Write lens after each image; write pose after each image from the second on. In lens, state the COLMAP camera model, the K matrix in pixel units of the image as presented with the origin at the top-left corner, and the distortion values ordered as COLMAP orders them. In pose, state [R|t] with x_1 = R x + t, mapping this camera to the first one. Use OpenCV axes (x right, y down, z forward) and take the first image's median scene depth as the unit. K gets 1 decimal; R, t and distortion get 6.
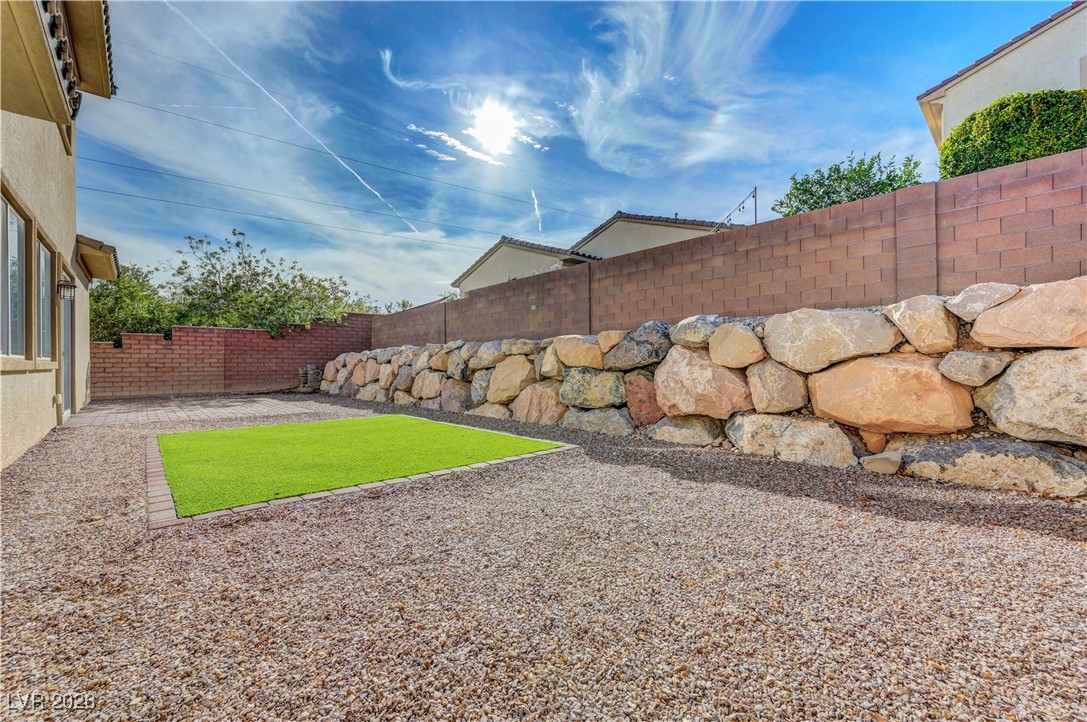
lens RADIAL K [[443.0, 0, 550.2], [0, 443.0, 362.6], [0, 0, 1]] dist [-0.000993, -0.000069]
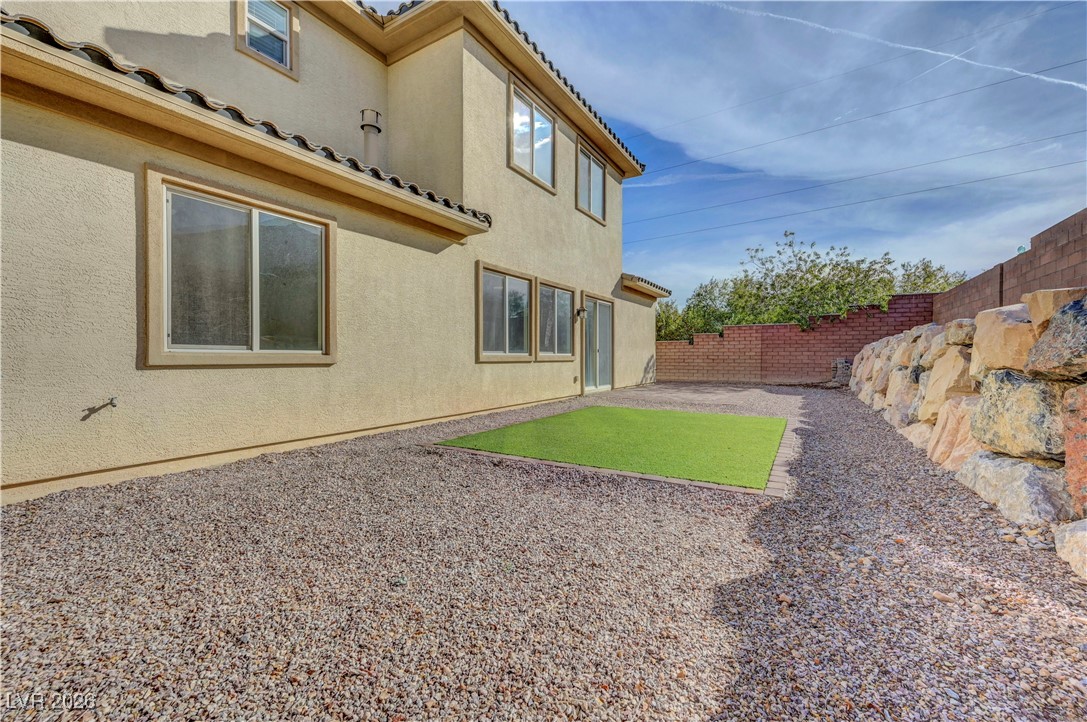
lens RADIAL K [[443.0, 0, 550.2], [0, 443.0, 362.6], [0, 0, 1]] dist [-0.000993, -0.000069]
pose [[0.277999, 0.016812, -0.960434, 0.184136], [0.002000, 0.999835, 0.018080, -0.003356], [0.960579, -0.006947, 0.277919, 0.167740]]
